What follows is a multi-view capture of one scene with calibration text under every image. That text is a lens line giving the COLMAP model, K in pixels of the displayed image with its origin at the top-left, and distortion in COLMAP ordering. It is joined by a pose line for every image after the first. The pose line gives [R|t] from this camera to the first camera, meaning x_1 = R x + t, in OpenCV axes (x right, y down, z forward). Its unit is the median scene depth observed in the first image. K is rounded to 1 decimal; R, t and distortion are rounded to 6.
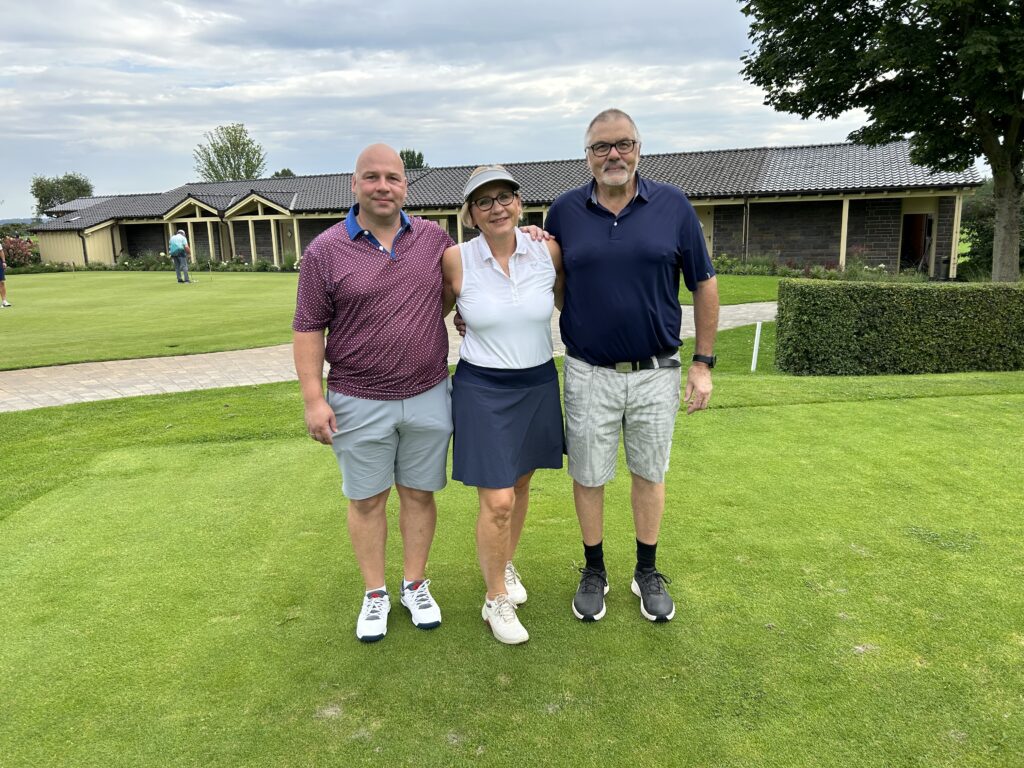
lens RADIAL K [[765.9, 0, 502.9], [0, 765.9, 366.3], [0, 0, 1]] dist [0.048148, -0.059968]
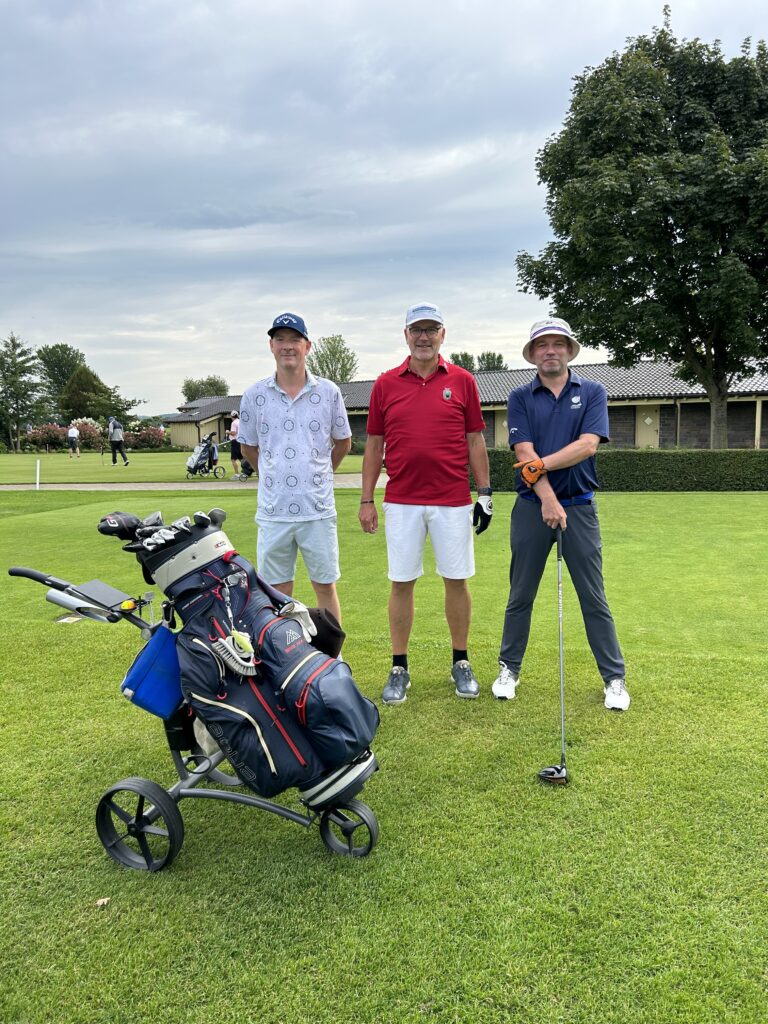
lens RADIAL K [[765.9, 0, 385.7], [0, 765.9, 510.1], [0, 0, 1]] dist [0.048148, -0.059968]
pose [[0.958425, 0.040821, -0.282410, 0.217921], [-0.059341, 0.996590, -0.057338, 0.049496], [0.279106, 0.071713, 0.957579, -0.259996]]
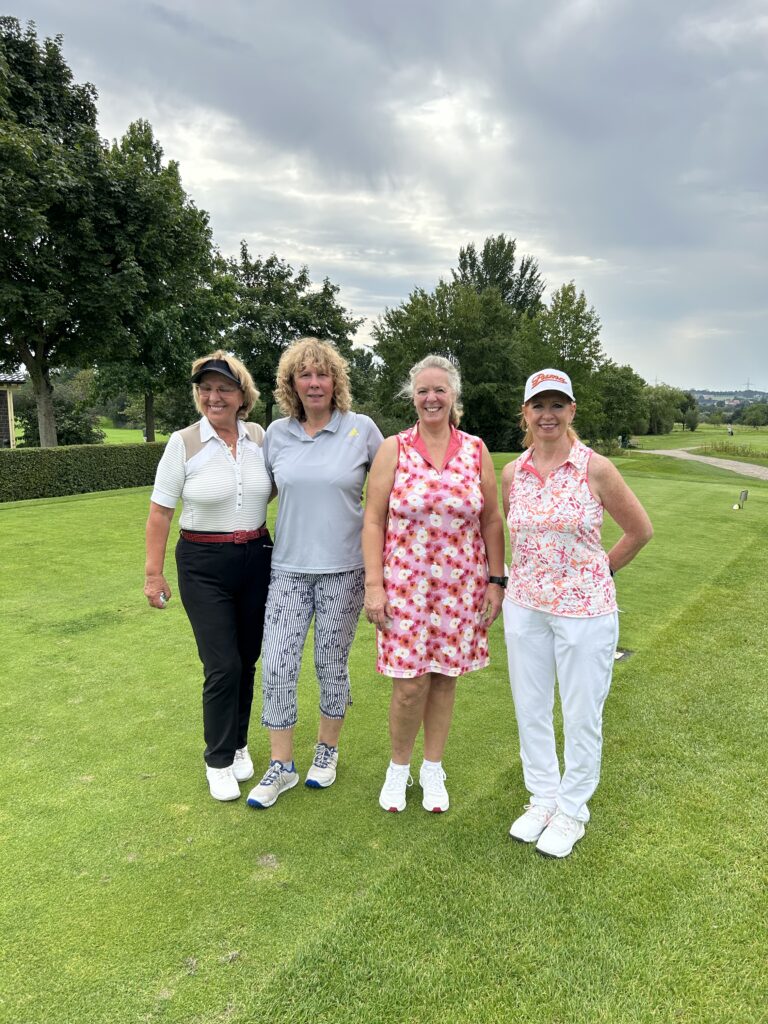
lens RADIAL K [[765.9, 0, 384.3], [0, 765.9, 519.8], [0, 0, 1]] dist [0.048148, -0.059968]
pose [[0.562778, -0.095440, 0.821080, -0.091041], [0.132993, 0.990826, 0.024016, 0.029691], [-0.815839, 0.095683, 0.570308, -0.149162]]
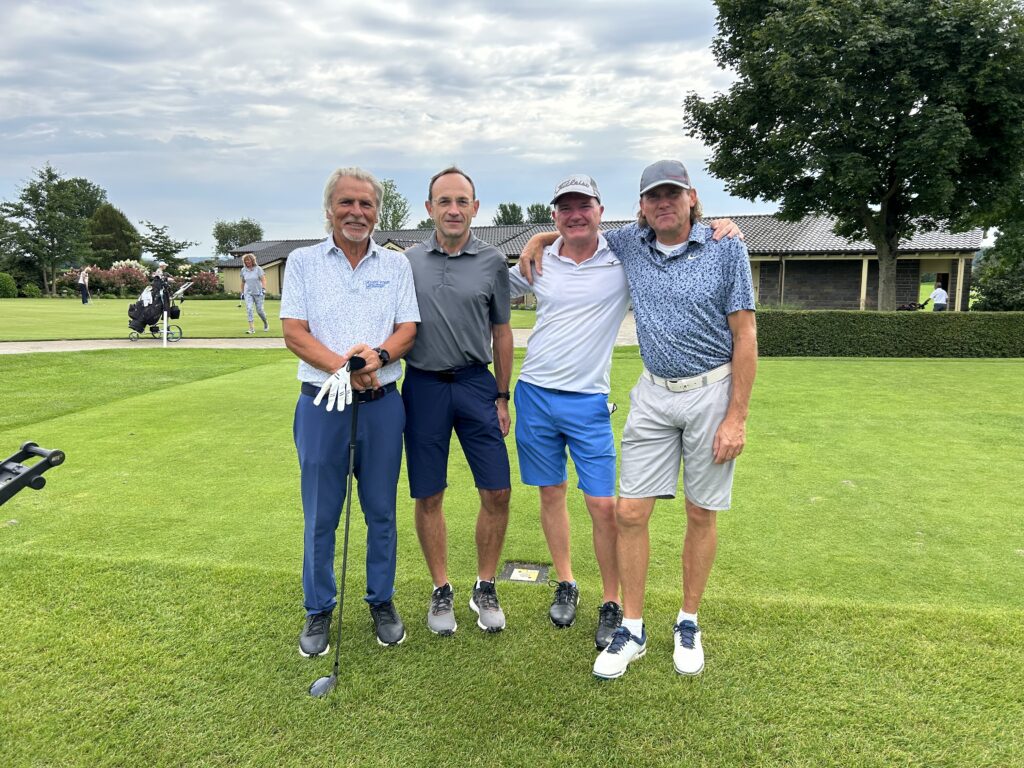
lens RADIAL K [[765.9, 0, 515.6], [0, 765.9, 366.0], [0, 0, 1]] dist [0.048148, -0.059968]
pose [[0.986530, 0.049176, -0.156011, 0.099434], [-0.058852, 0.996579, -0.058020, 0.043287], [0.152624, 0.066420, 0.986050, -0.218168]]
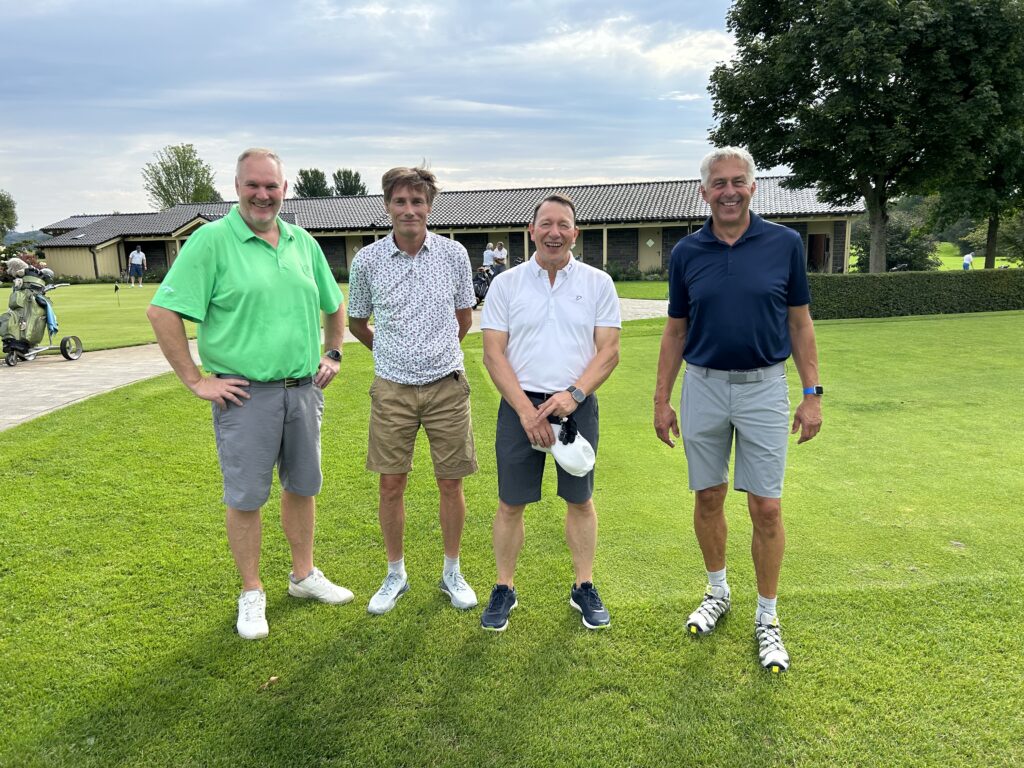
lens RADIAL K [[765.9, 0, 501.5], [0, 765.9, 385.7], [0, 0, 1]] dist [0.048148, -0.059968]
pose [[0.994220, -0.018174, 0.105810, -0.123298], [0.017961, 0.999834, 0.002963, 0.040186], [-0.105847, -0.001045, 0.994382, -0.212036]]
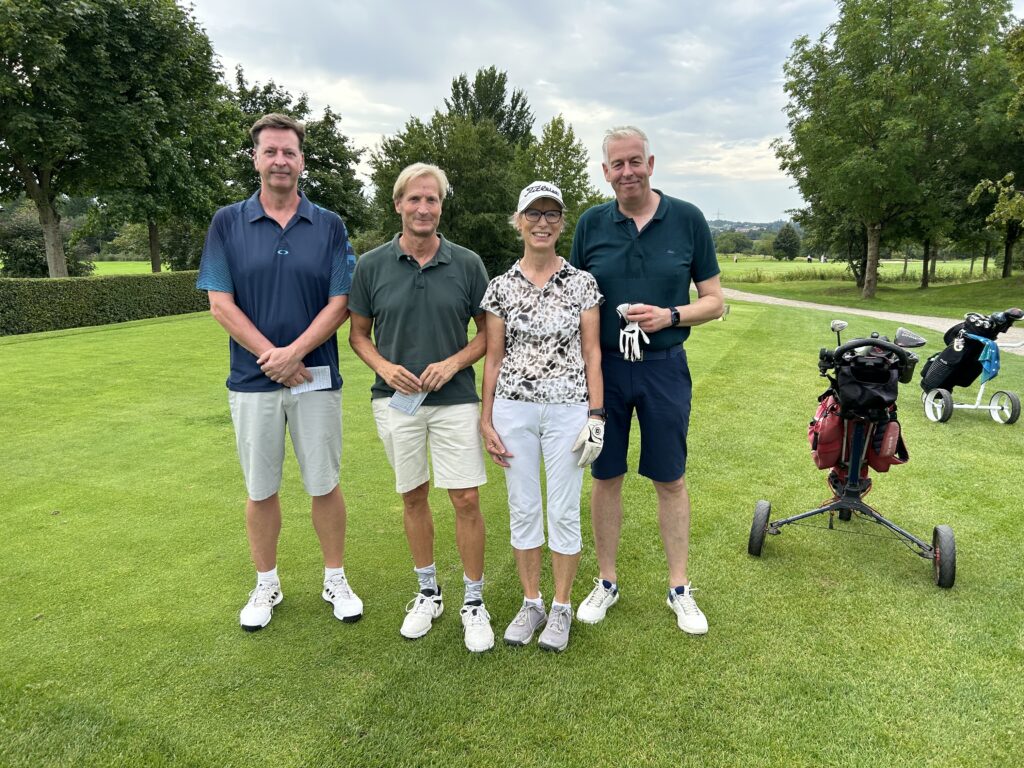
lens RADIAL K [[765.9, 0, 520.5], [0, 765.9, 382.4], [0, 0, 1]] dist [0.048148, -0.059968]
pose [[0.397651, -0.147760, 0.905561, -0.151082], [0.155656, 0.983506, 0.092127, 0.031943], [-0.904237, 0.104322, 0.414092, -0.152462]]
